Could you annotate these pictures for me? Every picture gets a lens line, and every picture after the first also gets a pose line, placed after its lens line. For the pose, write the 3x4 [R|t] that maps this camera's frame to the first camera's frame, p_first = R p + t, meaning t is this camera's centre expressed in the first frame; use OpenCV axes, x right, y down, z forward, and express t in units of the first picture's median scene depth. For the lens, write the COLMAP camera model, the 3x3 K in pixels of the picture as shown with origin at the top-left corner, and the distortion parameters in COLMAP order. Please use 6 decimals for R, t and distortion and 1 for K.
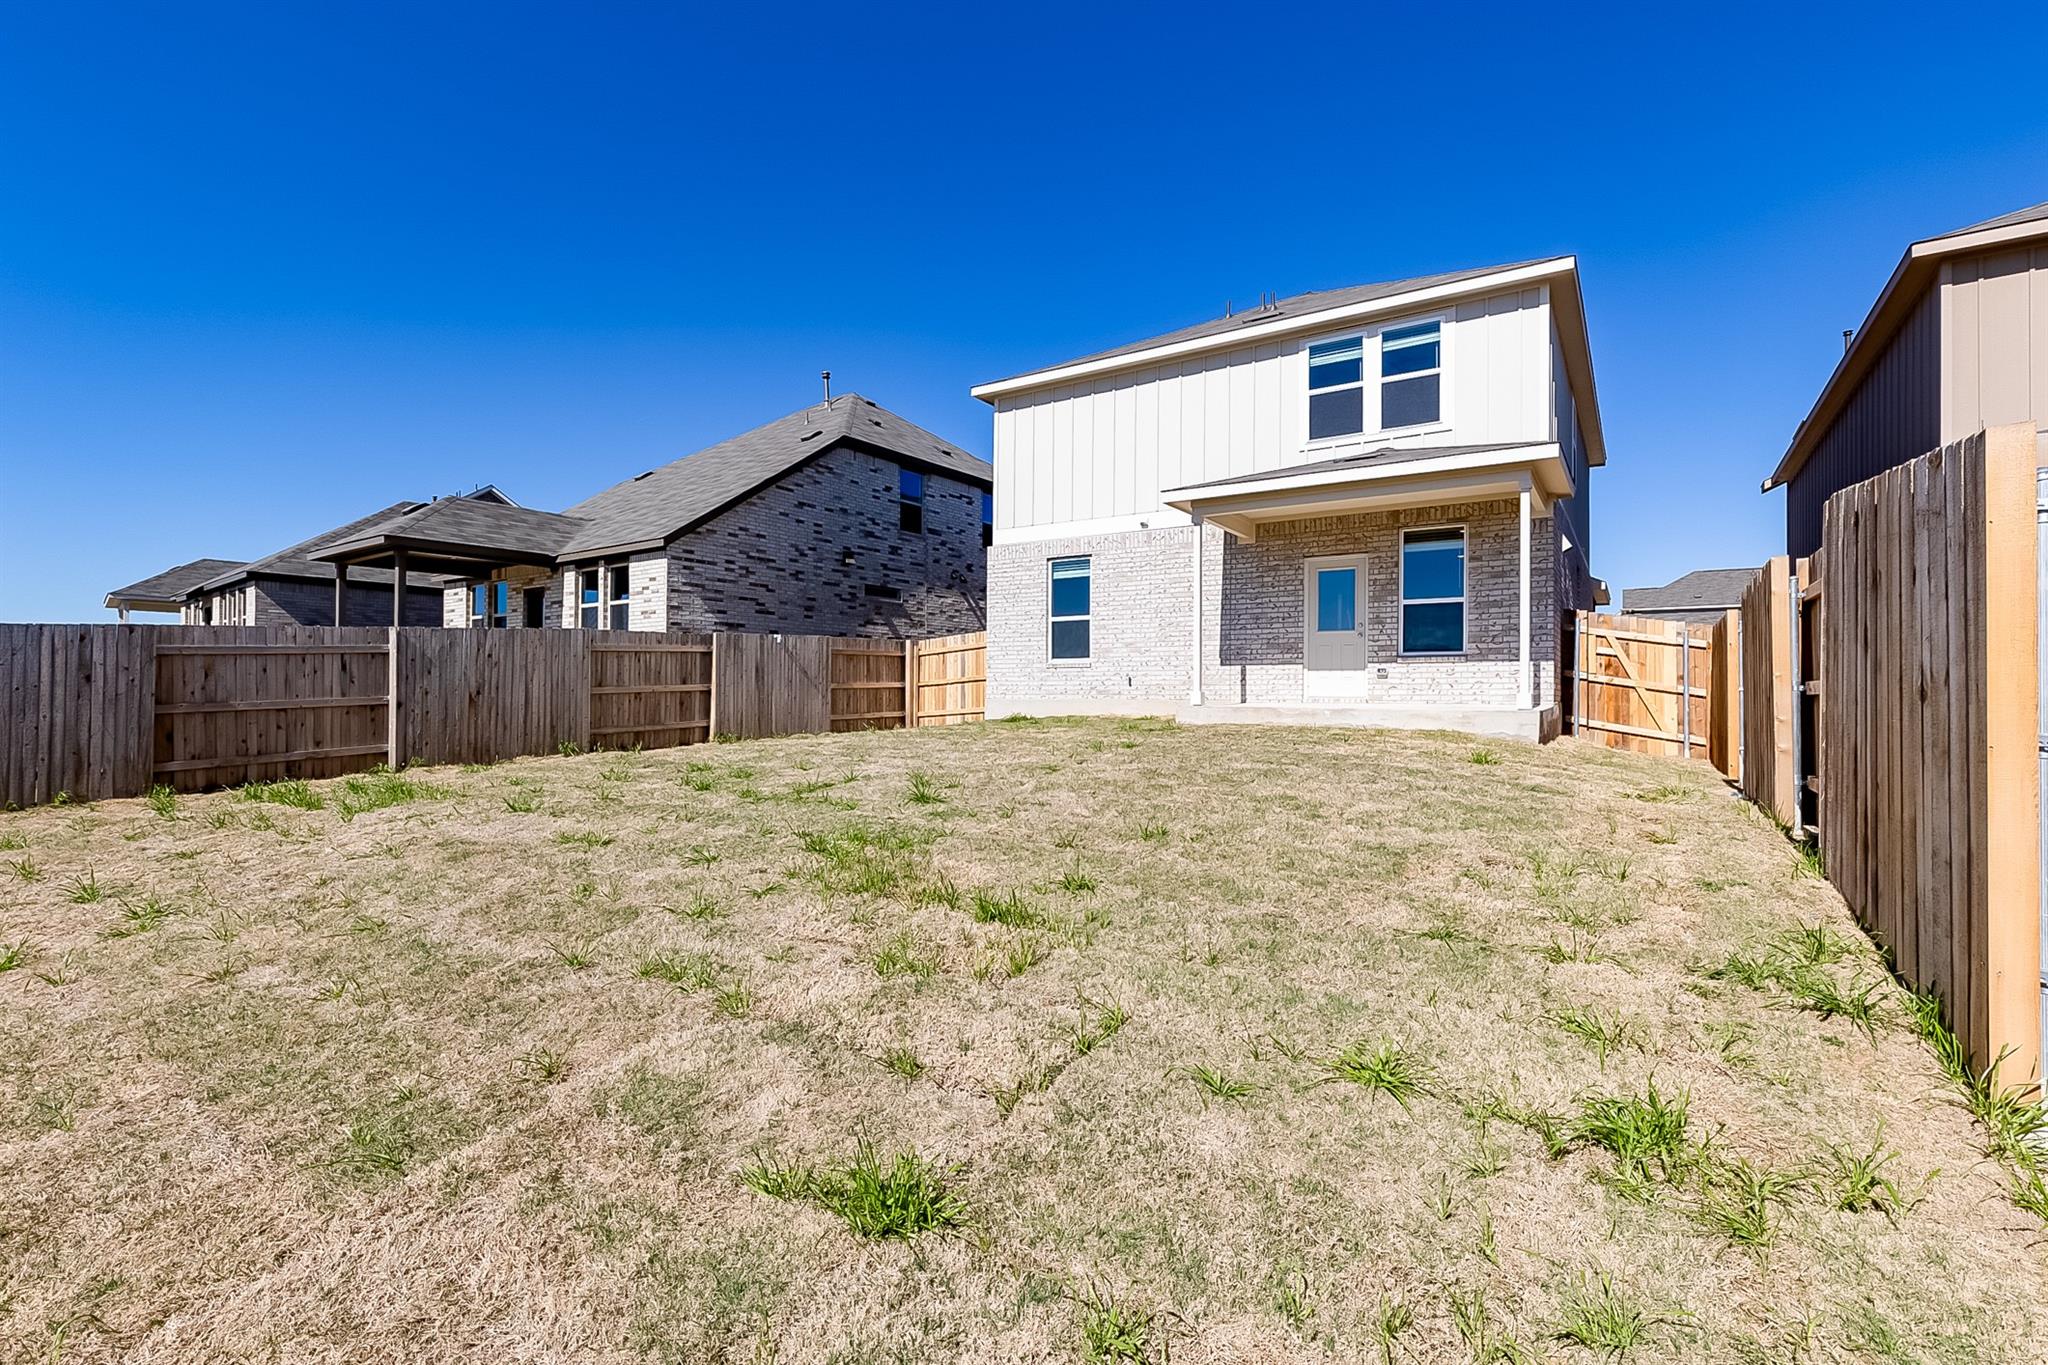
lens RADIAL K [[928.1, 0, 1027.6], [0, 928.1, 687.3], [0, 0, 1]] dist [0.000670, -0.000366]
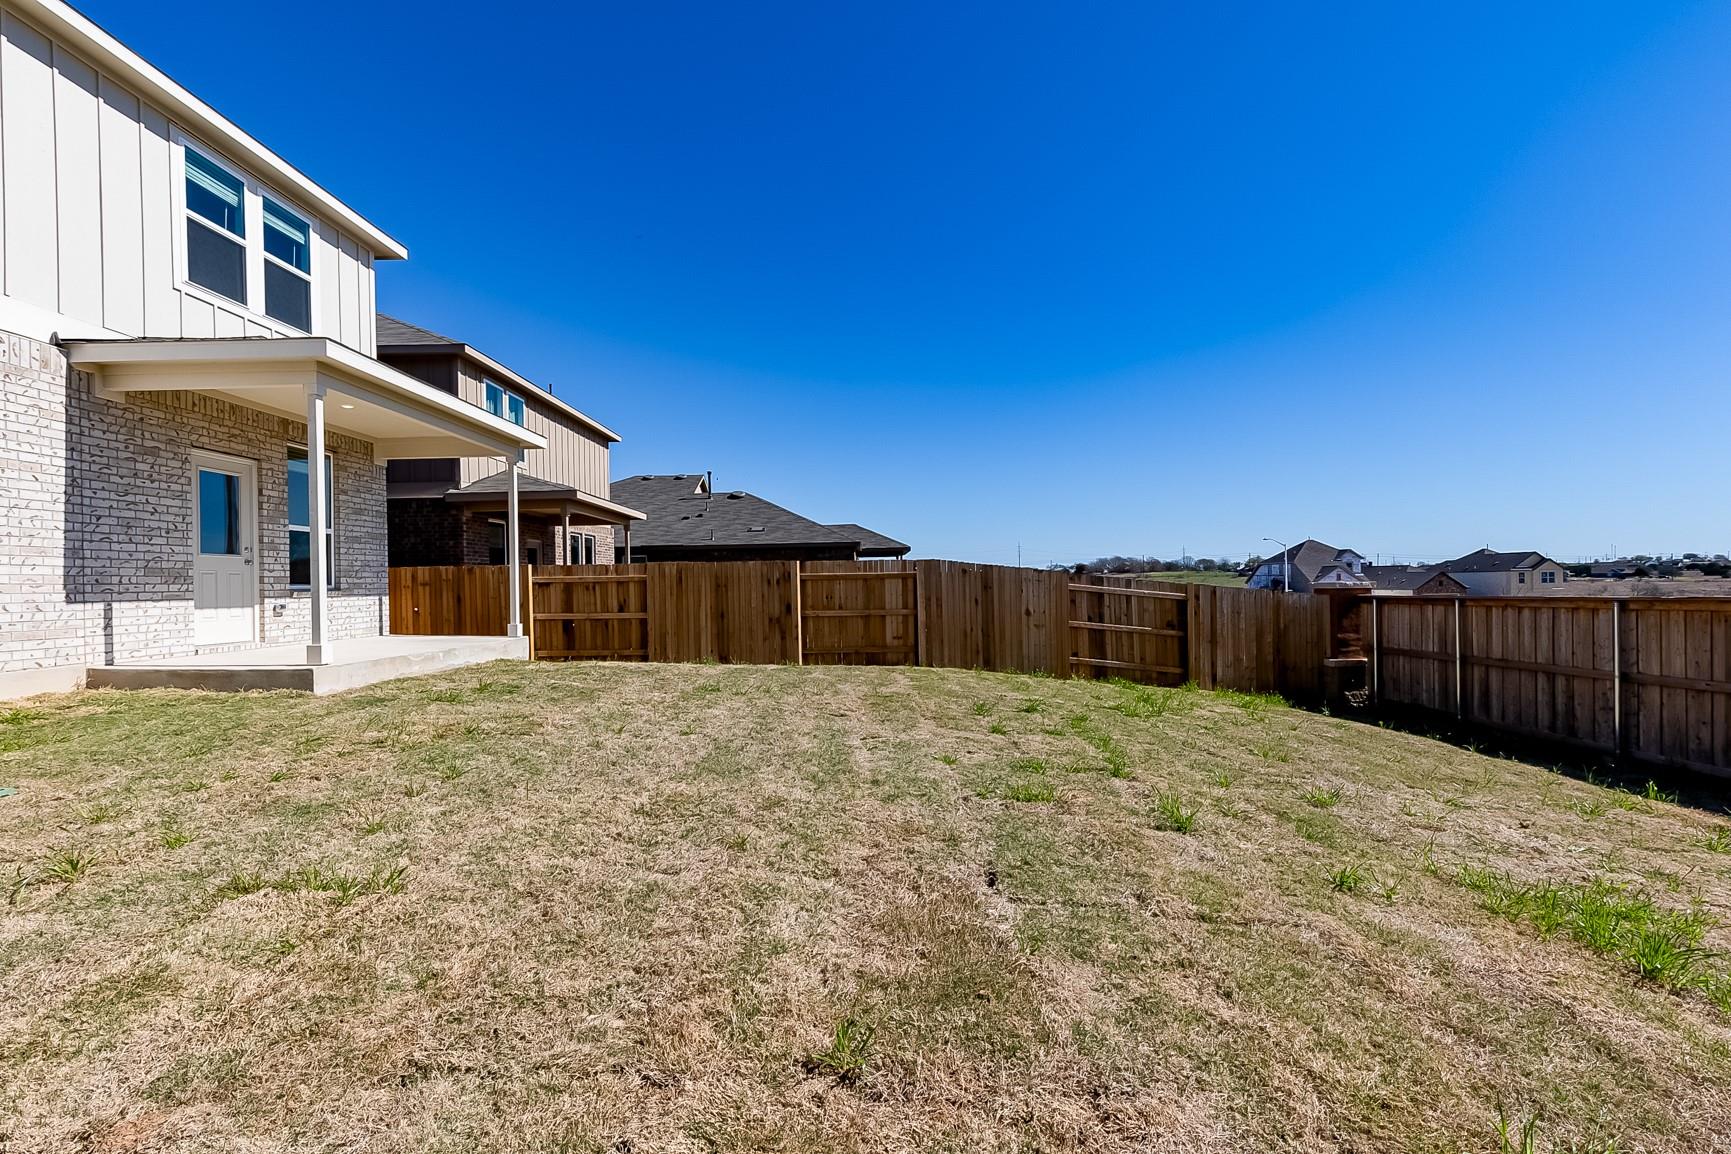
lens RADIAL K [[780.2, 0, 863.5], [0, 780.2, 580.9], [0, 0, 1]] dist [0.002544, -0.000397]
pose [[-0.542413, 0.004479, 0.840100, -0.422341], [0.001793, 0.999990, -0.004173, -0.032105], [-0.840110, -0.000757, -0.542415, 0.805104]]
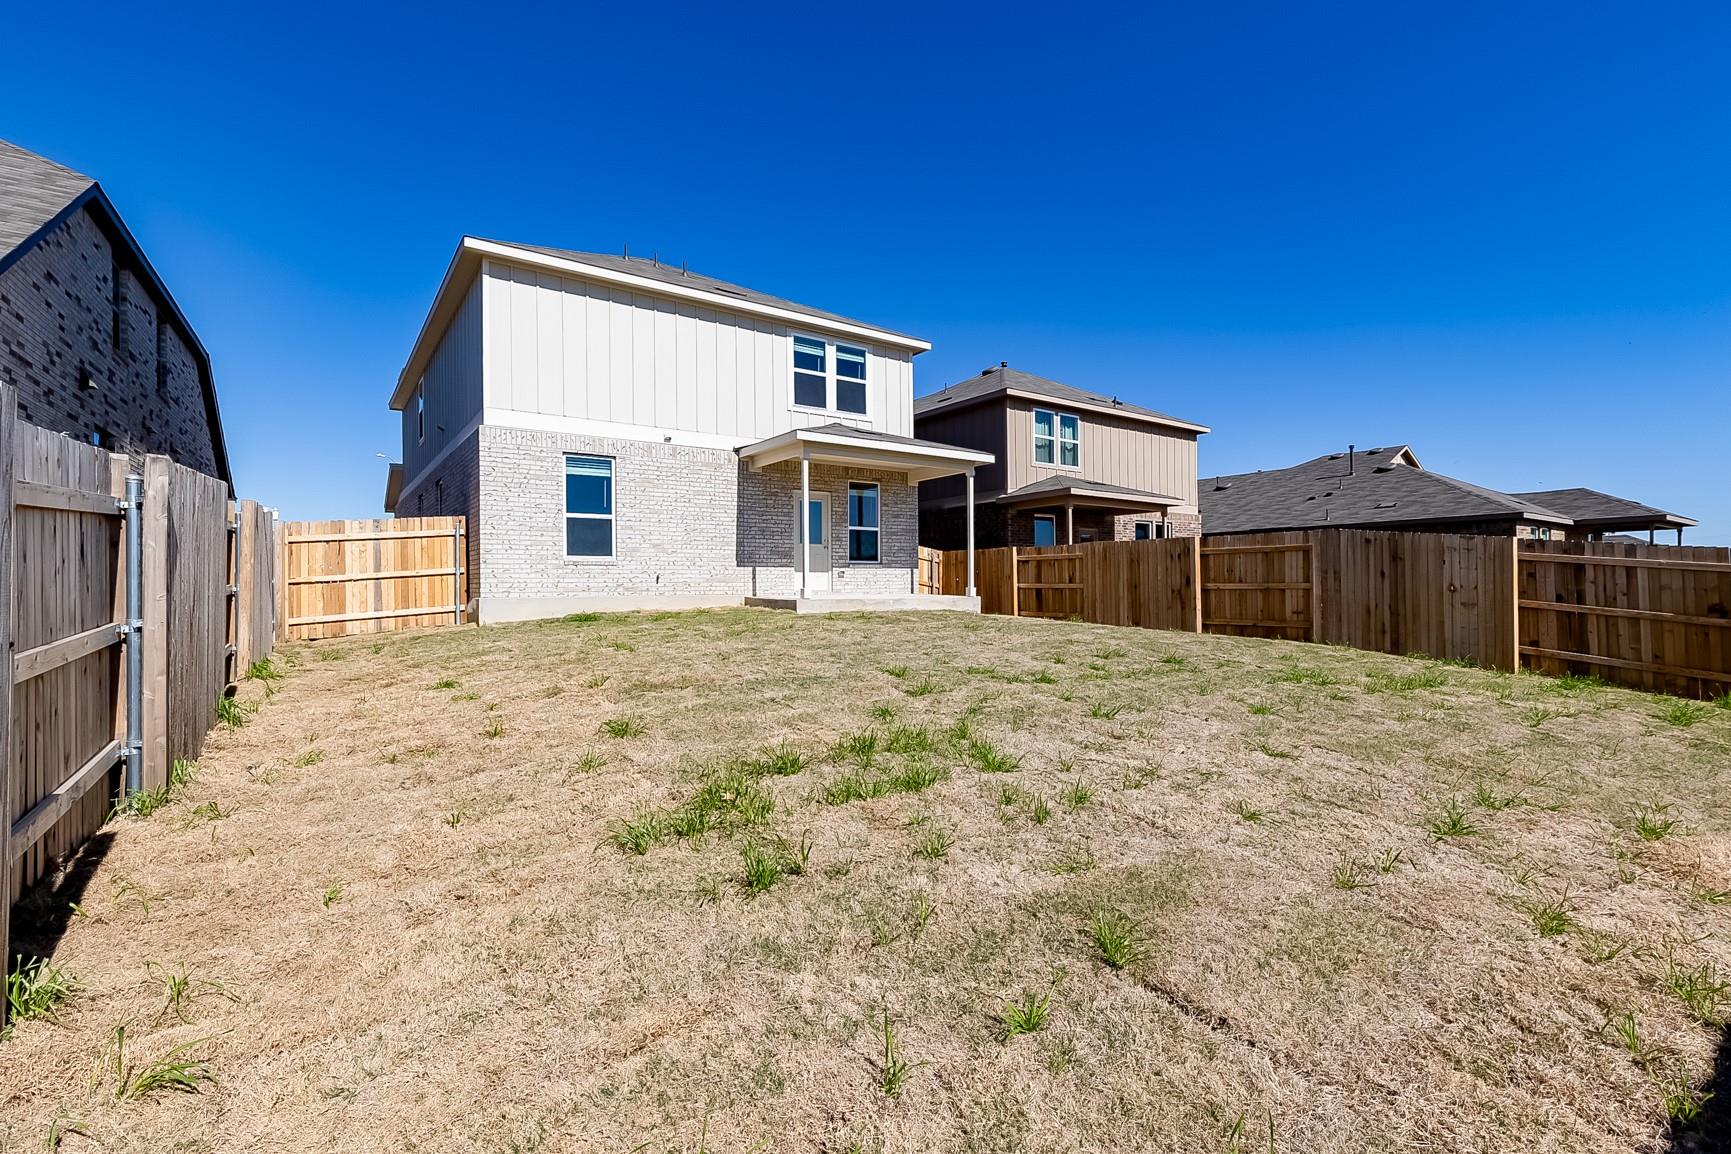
lens RADIAL K [[780.2, 0, 863.5], [0, 780.2, 580.9], [0, 0, 1]] dist [0.002544, -0.000397]
pose [[0.366969, -0.004499, 0.930222, -0.663062], [-0.002721, 0.999979, 0.005909, -0.010294], [-0.930229, -0.004699, 0.366949, 0.433298]]
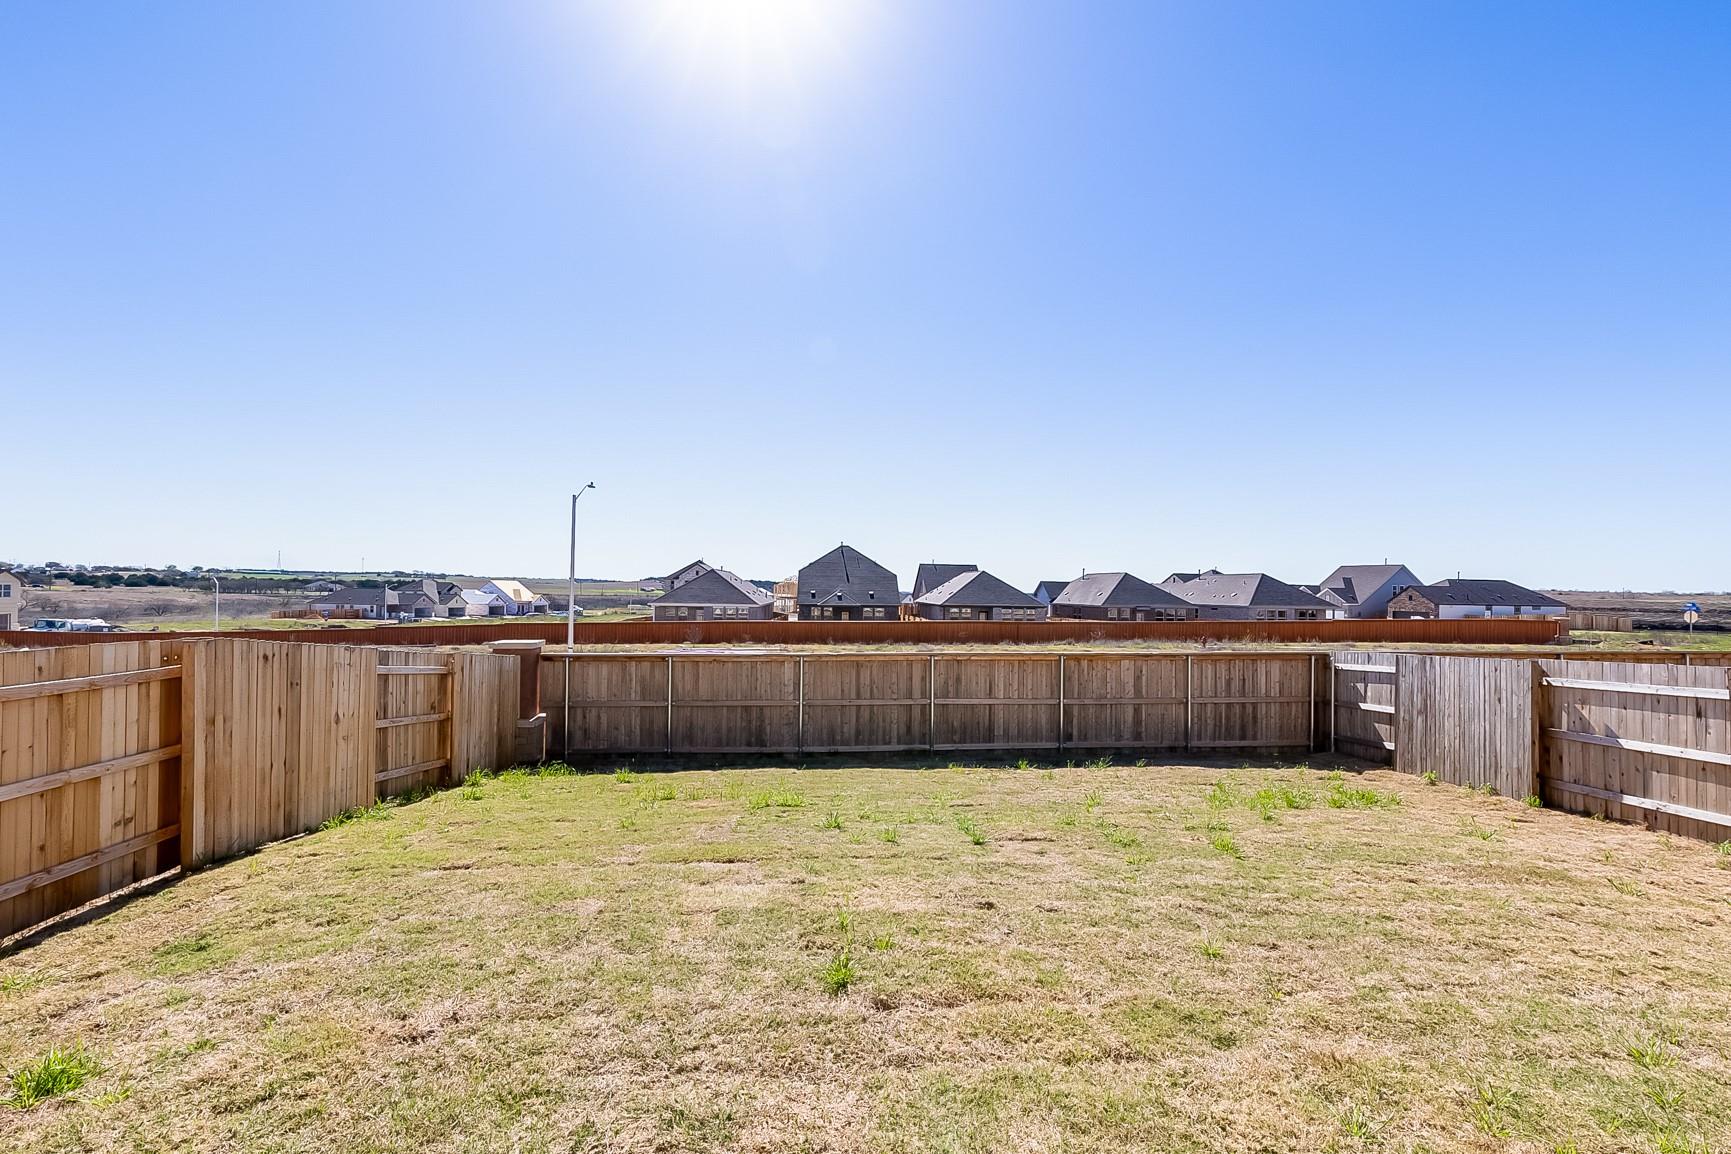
lens RADIAL K [[784.5, 0, 868.6], [0, 784.5, 581.0], [0, 0, 1]] dist [0.000670, -0.000366]
pose [[-0.815288, -0.021244, -0.578665, 0.206827], [-0.009474, 0.999682, -0.023351, -0.083135], [0.578978, -0.013556, -0.815231, 0.824678]]
